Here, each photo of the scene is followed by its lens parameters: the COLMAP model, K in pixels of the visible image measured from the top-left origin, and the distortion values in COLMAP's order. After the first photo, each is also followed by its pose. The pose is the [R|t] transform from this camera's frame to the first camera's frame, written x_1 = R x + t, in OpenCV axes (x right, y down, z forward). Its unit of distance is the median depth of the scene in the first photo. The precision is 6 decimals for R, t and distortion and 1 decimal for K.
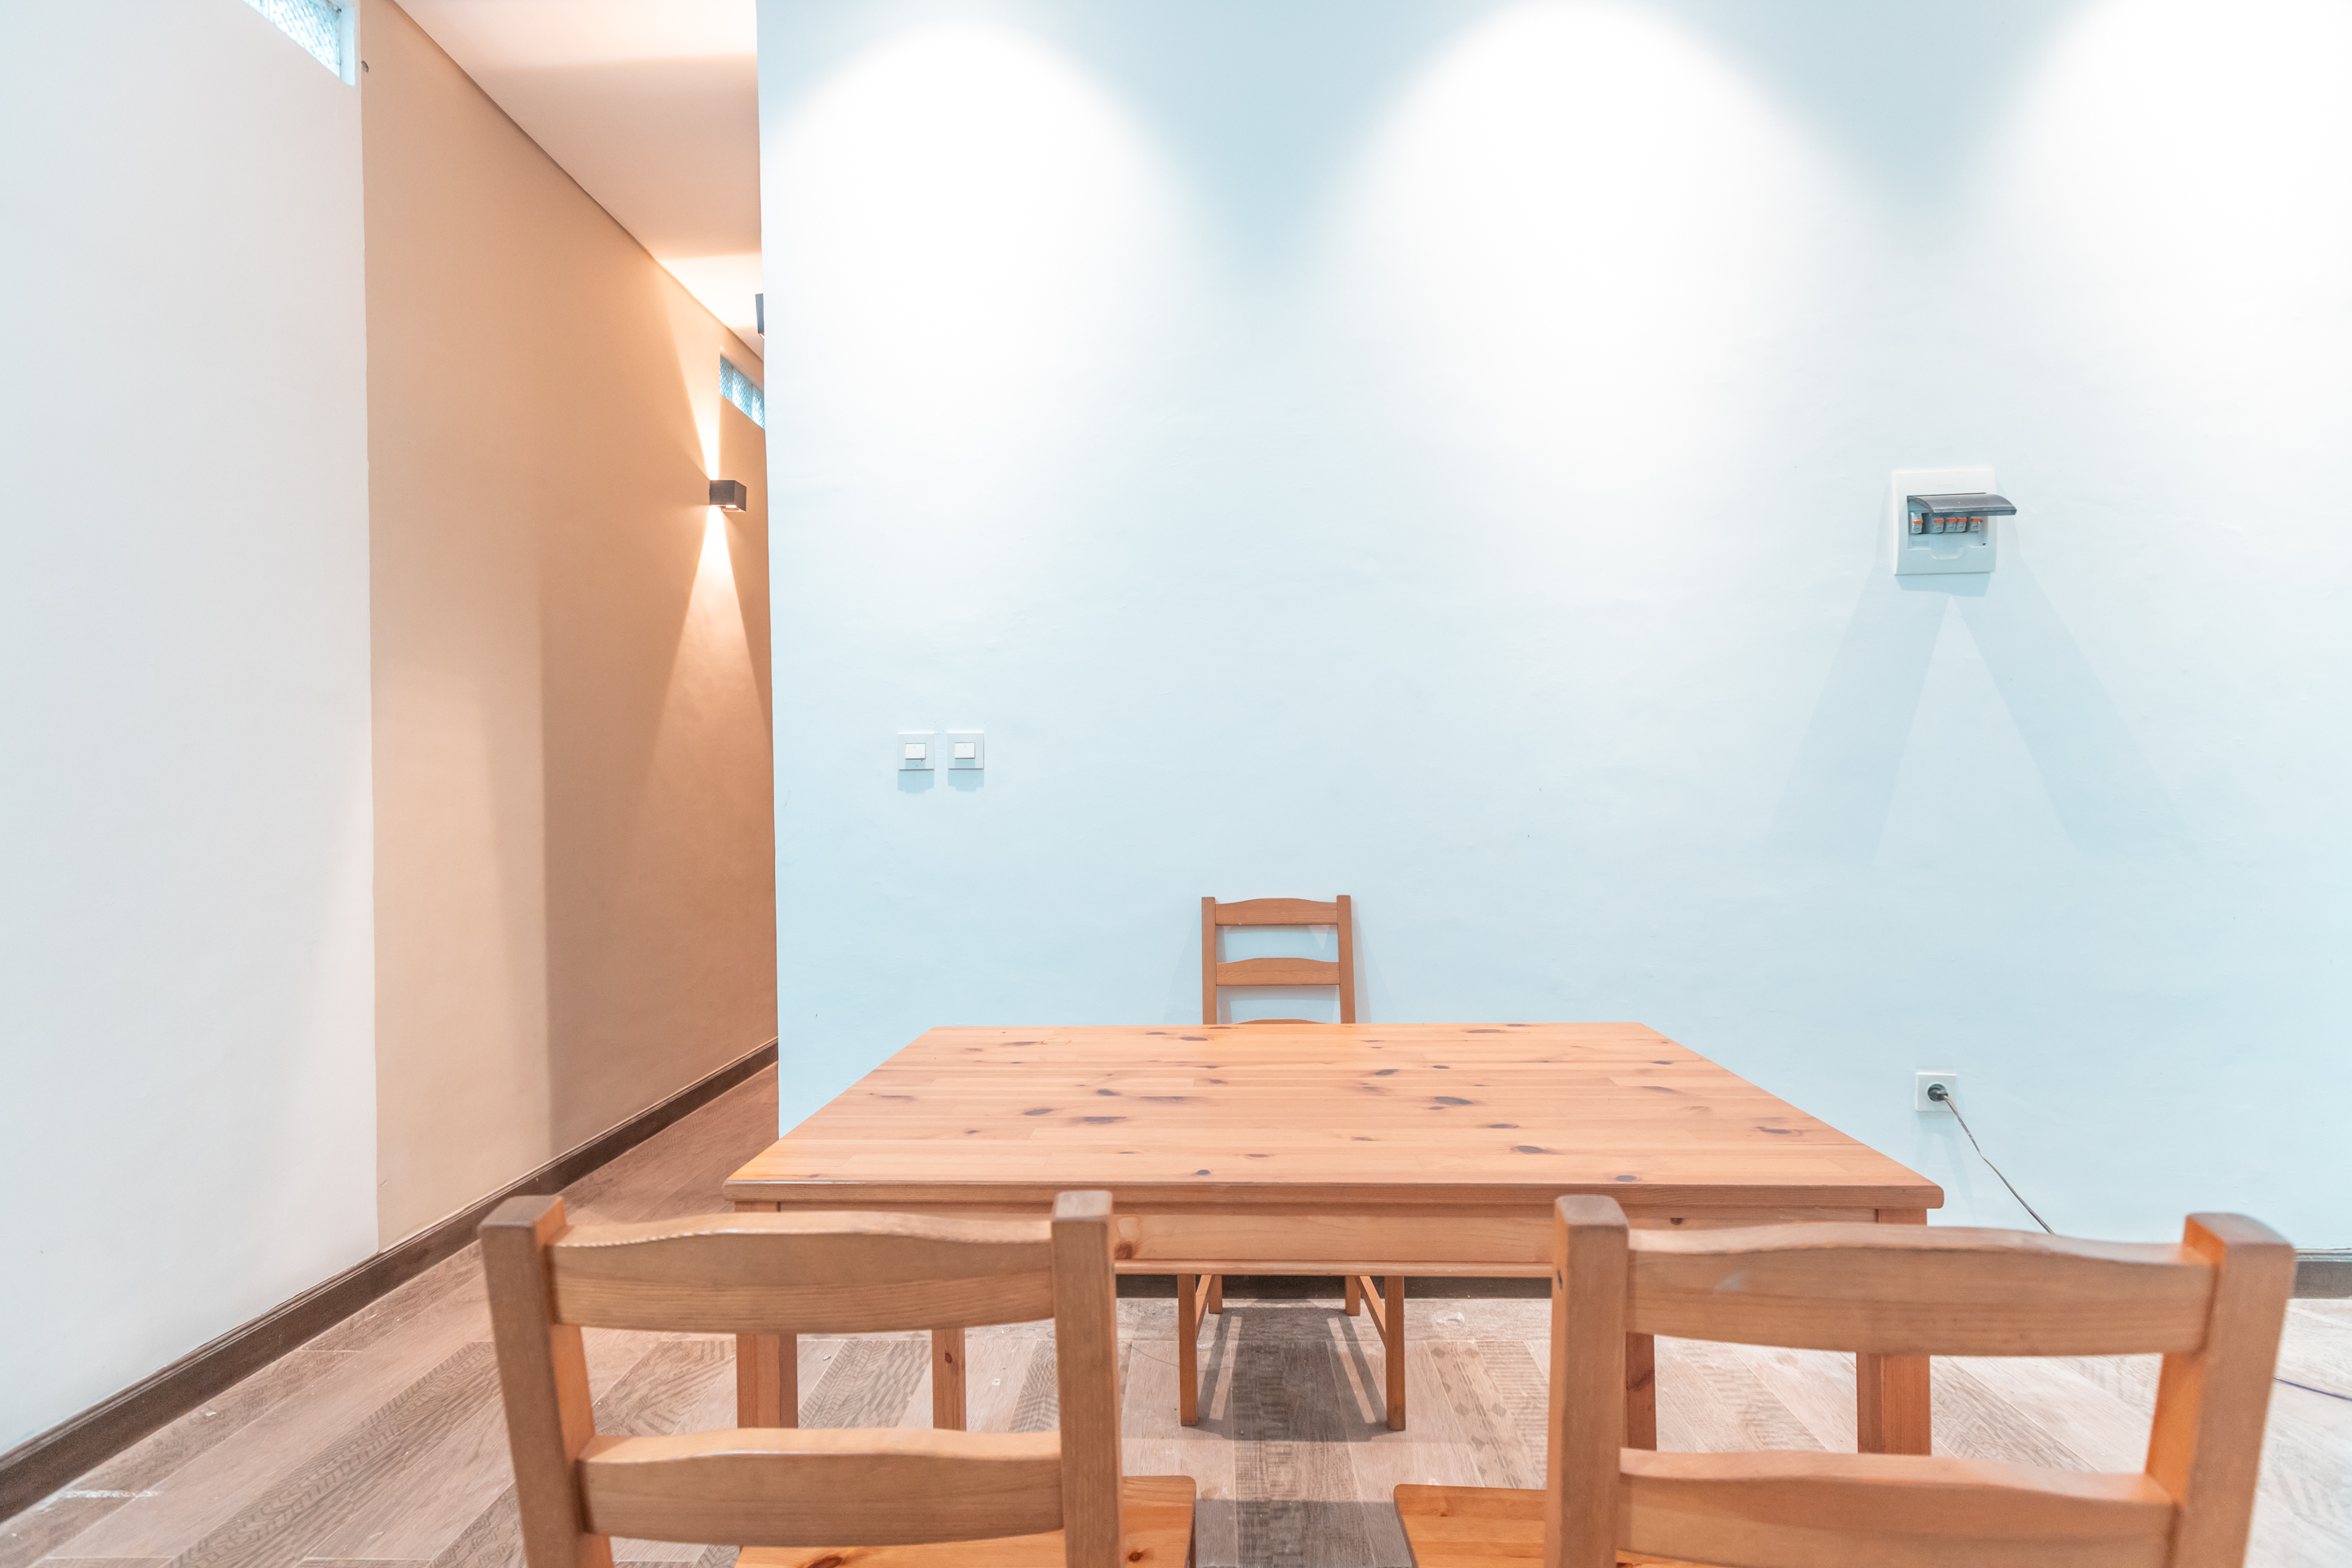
lens RADIAL K [[1053.2, 0, 1162.9], [0, 1053.2, 791.5], [0, 0, 1]] dist [0.001236, 0.001235]
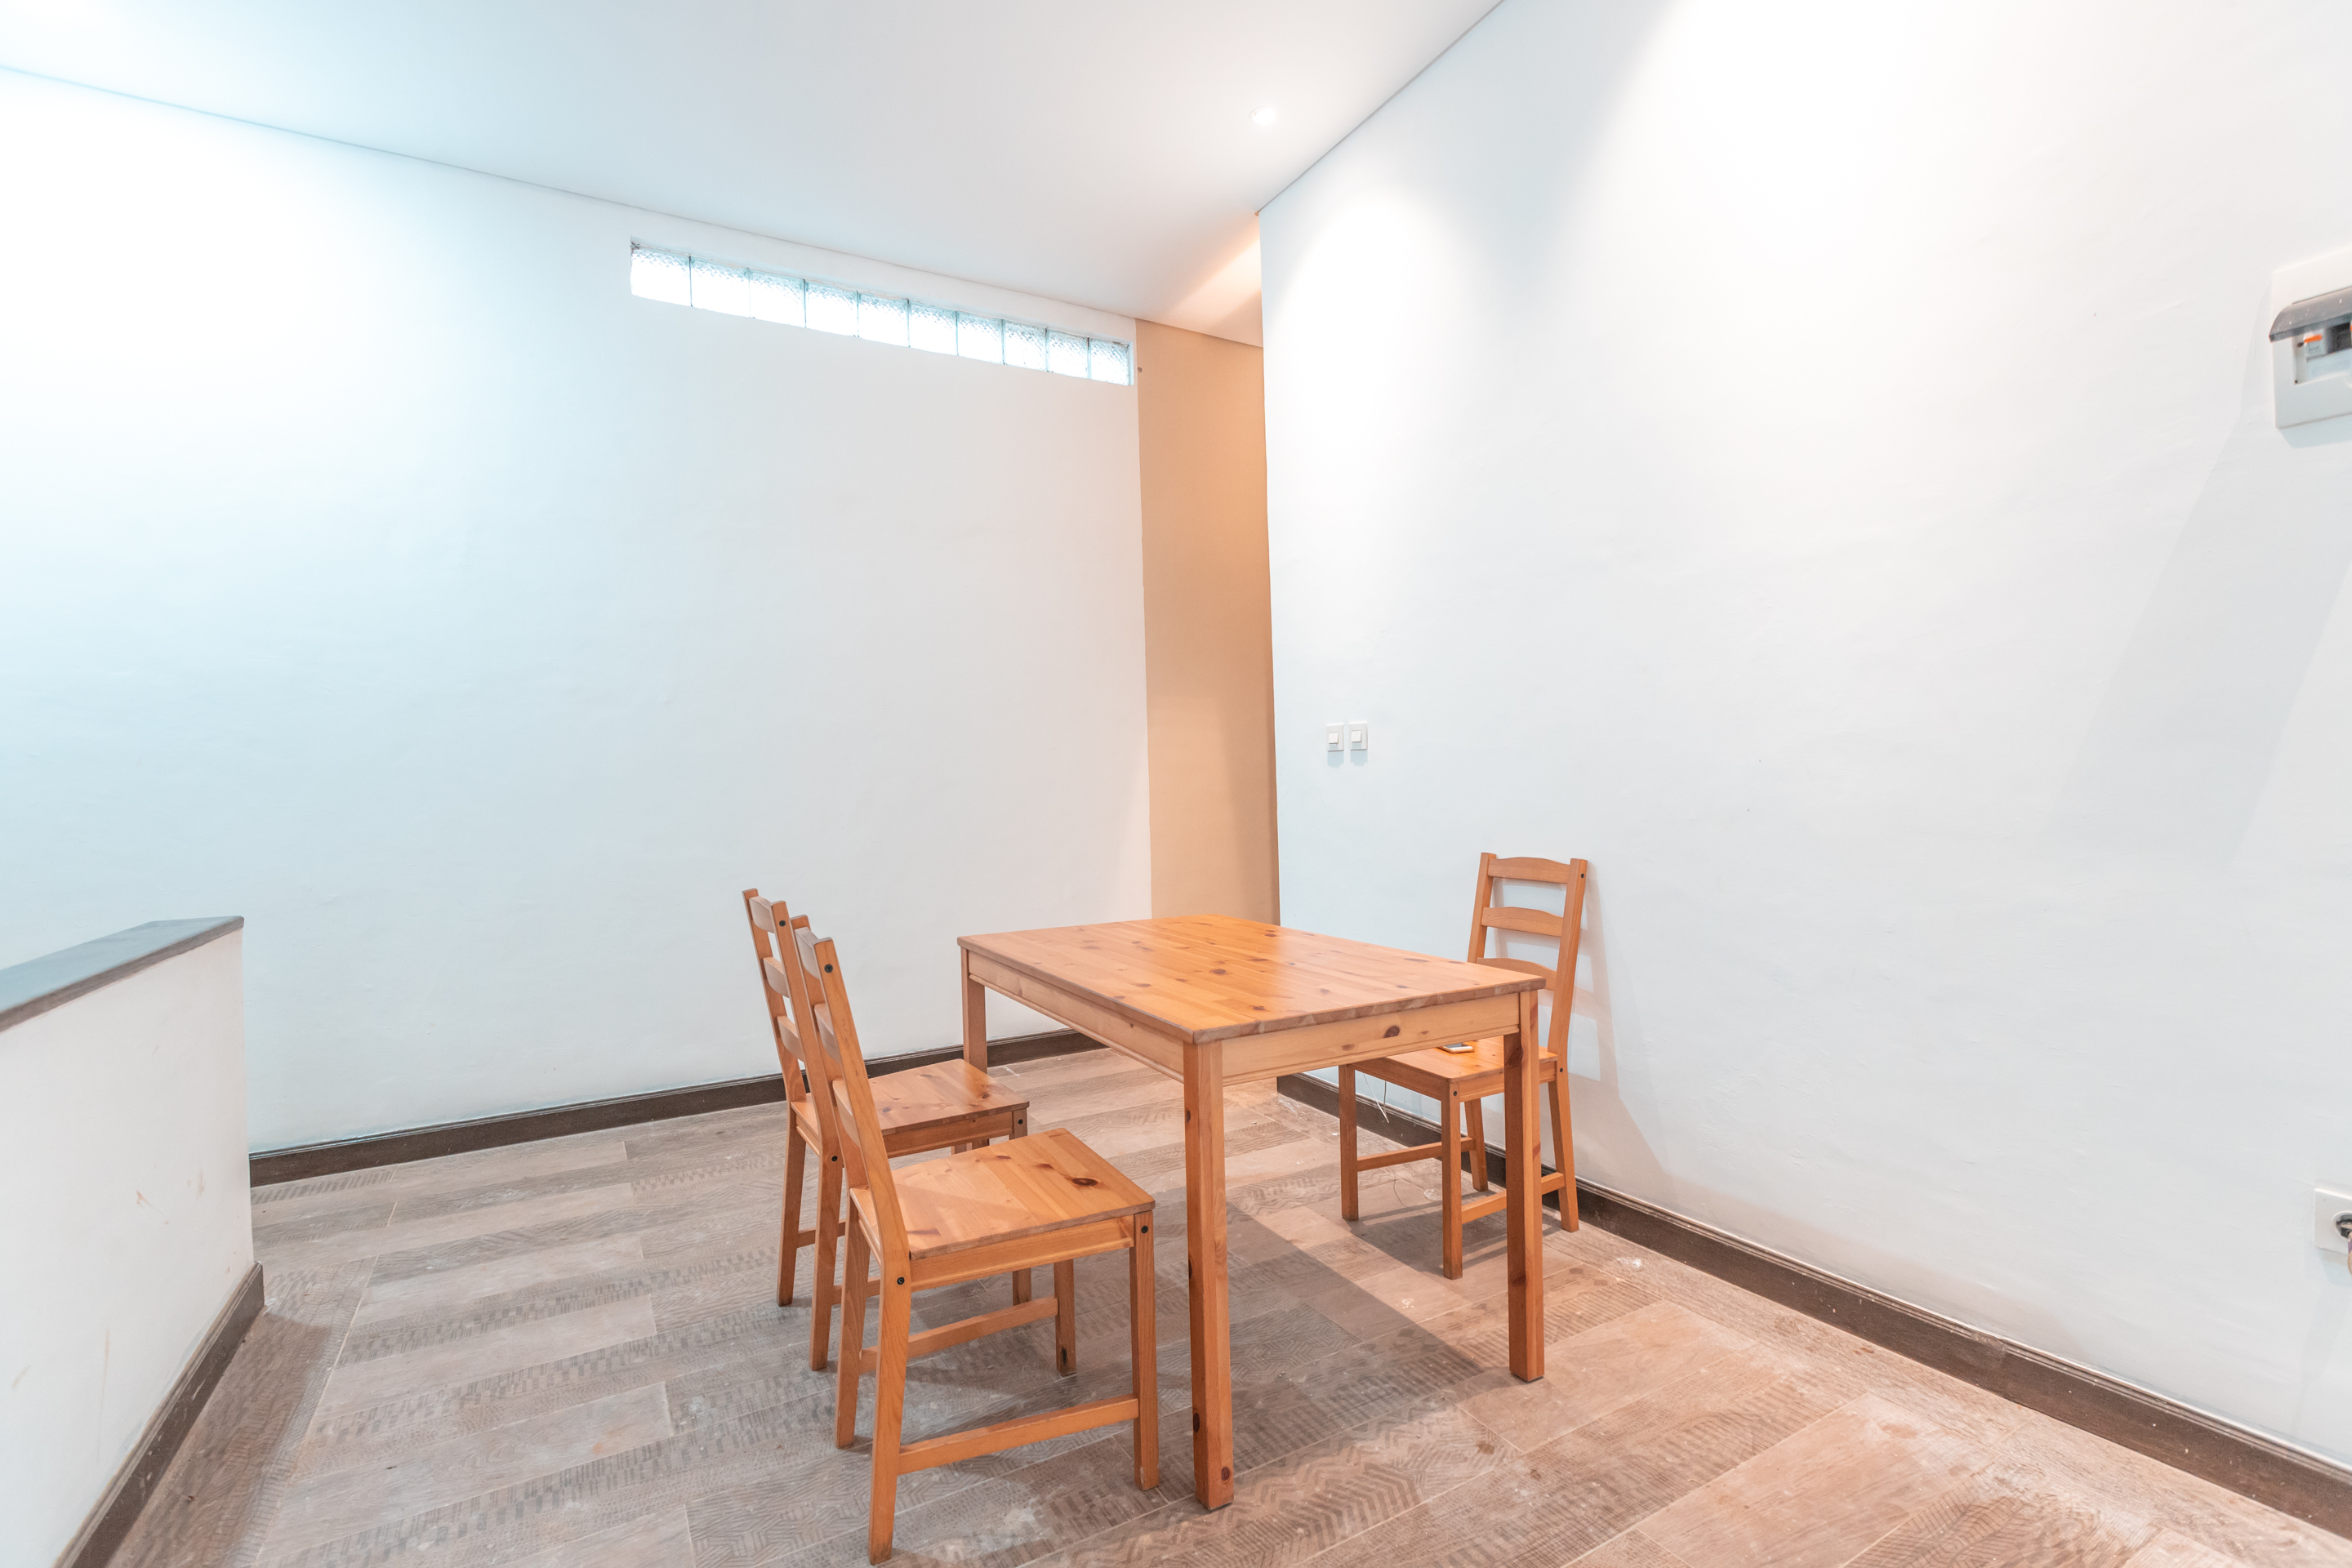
lens RADIAL K [[1053.2, 0, 1165.5], [0, 1053.2, 783.9], [0, 0, 1]] dist [0.001236, 0.001235]
pose [[0.528799, 0.008228, -0.848707, 0.867065], [0.023740, 0.999418, 0.024481, -0.016206], [0.848415, -0.033094, 0.528296, 0.055703]]
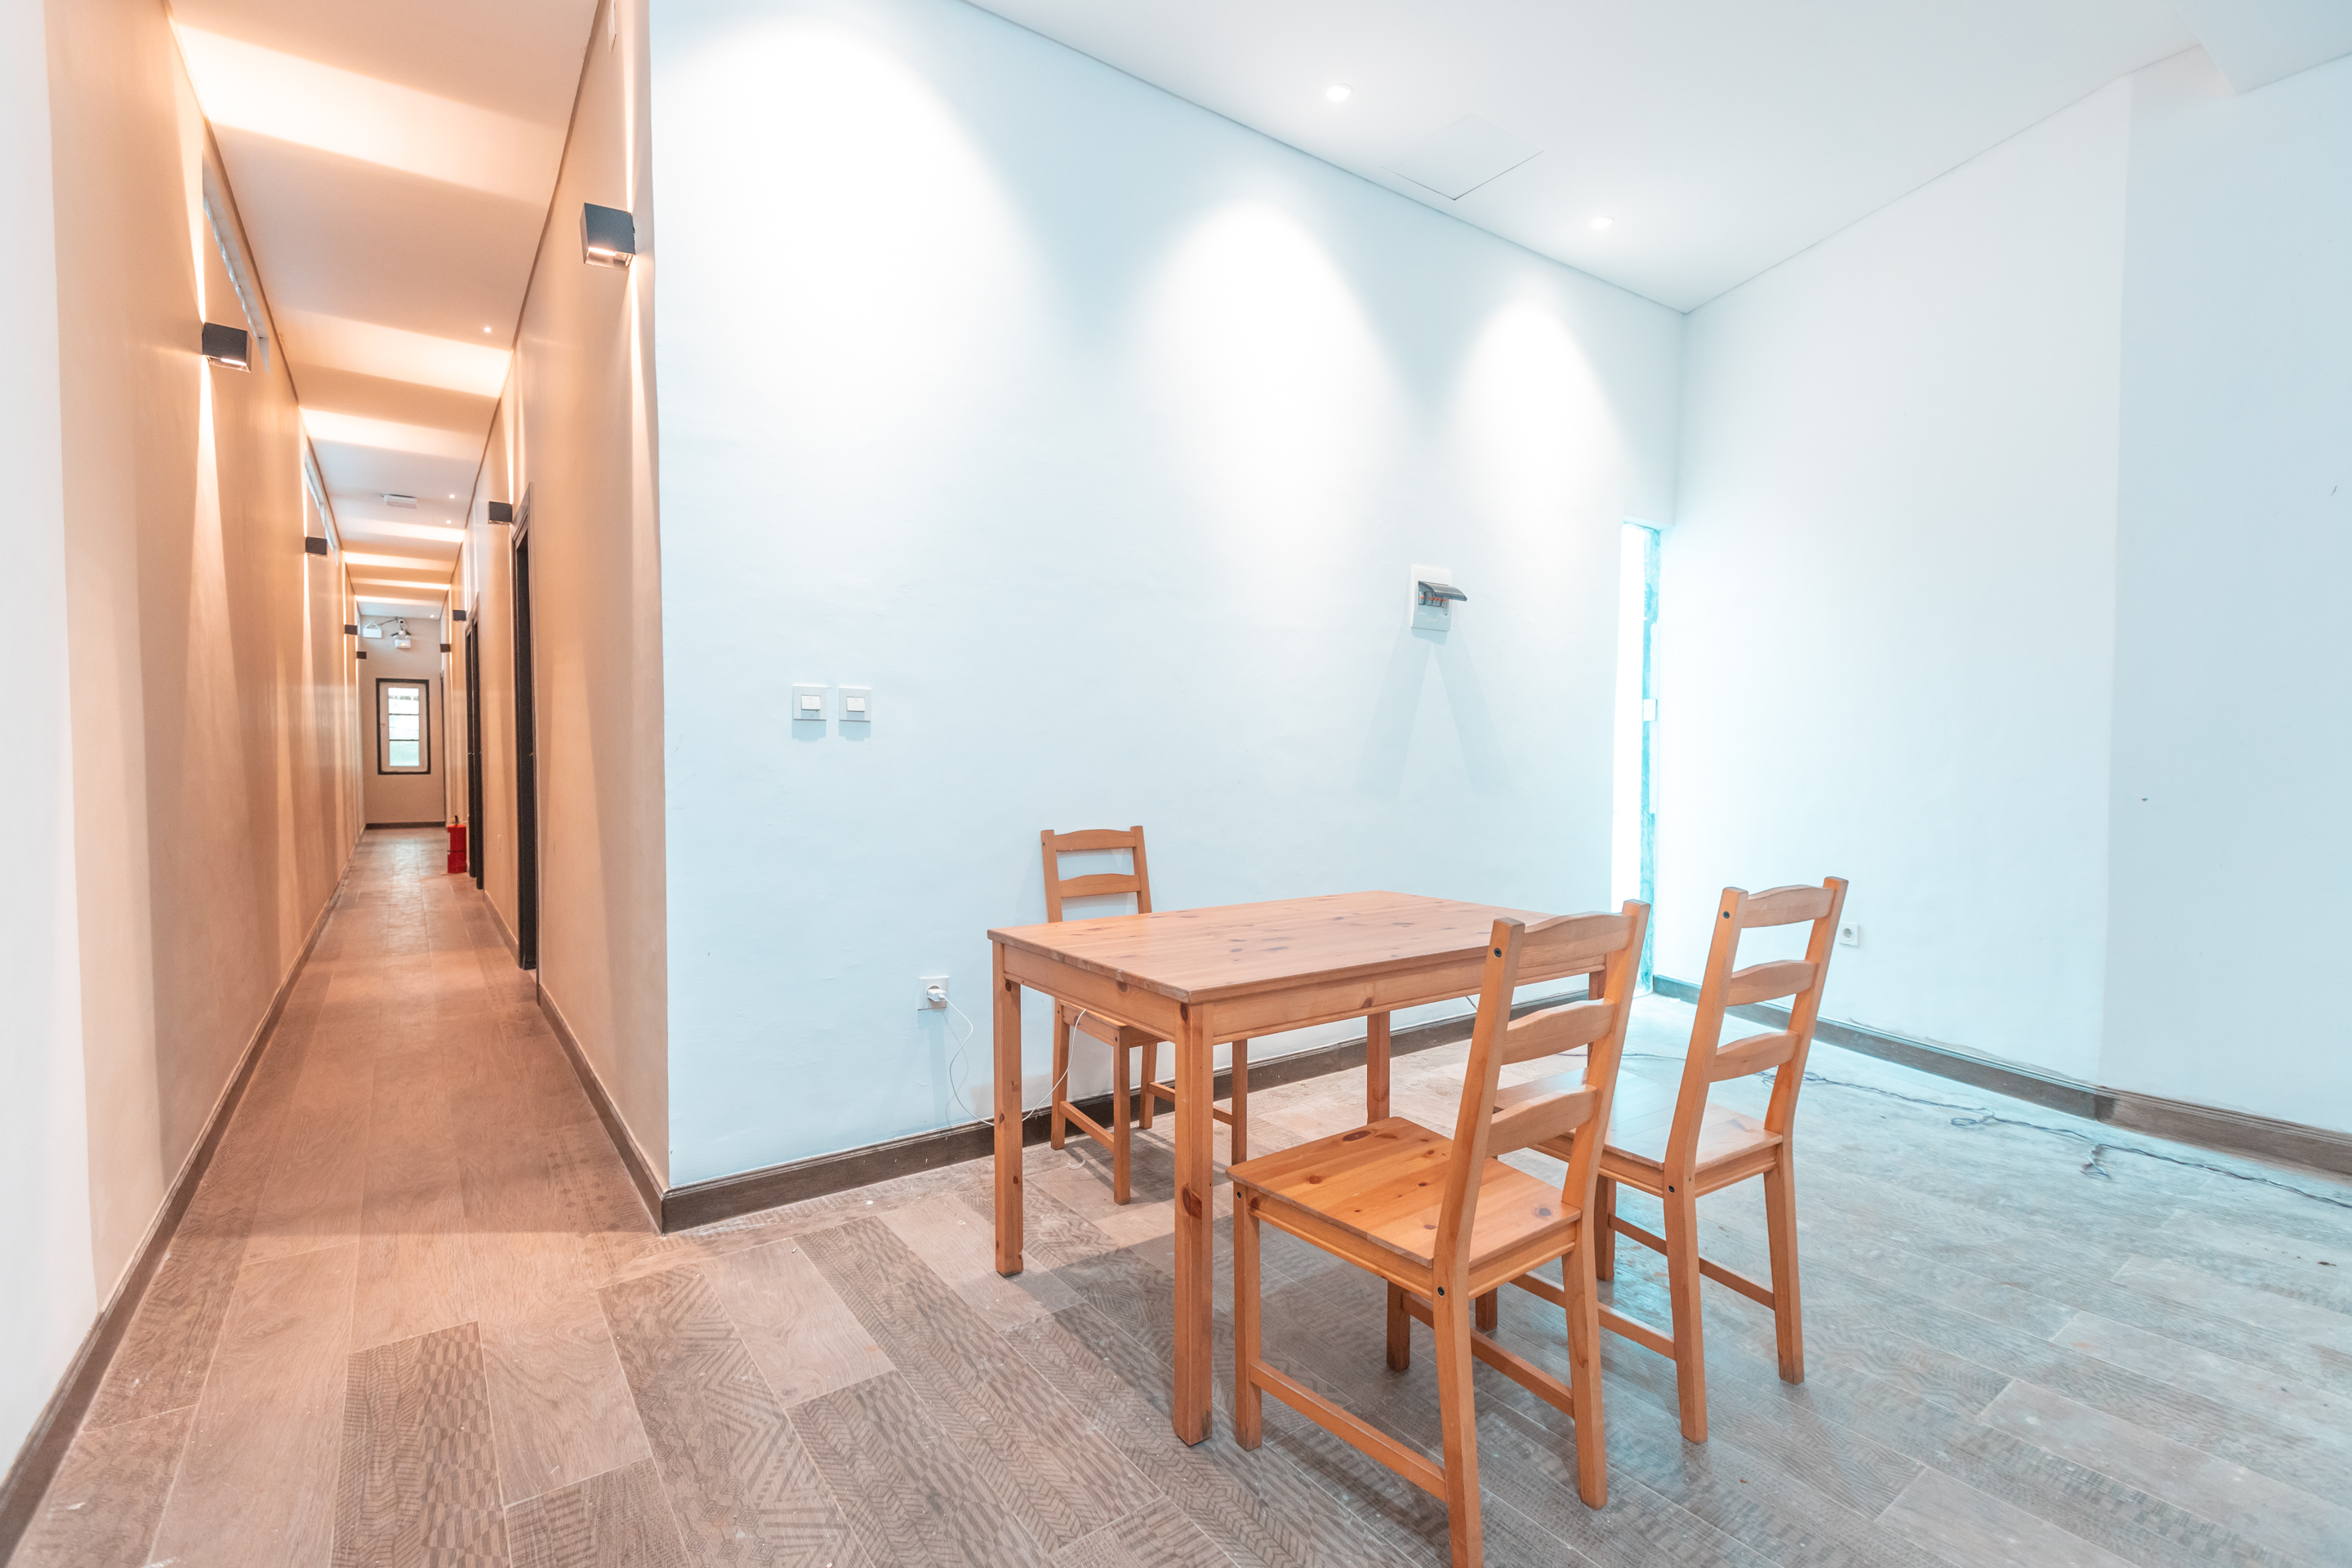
lens RADIAL K [[1053.2, 0, 1176.3], [0, 1053.2, 781.7], [0, 0, 1]] dist [0.001236, 0.001235]
pose [[0.786603, 0.003983, 0.617446, -0.619818], [-0.022826, 0.999483, 0.022632, 0.010334], [-0.617037, -0.031896, 0.786288, -0.091246]]
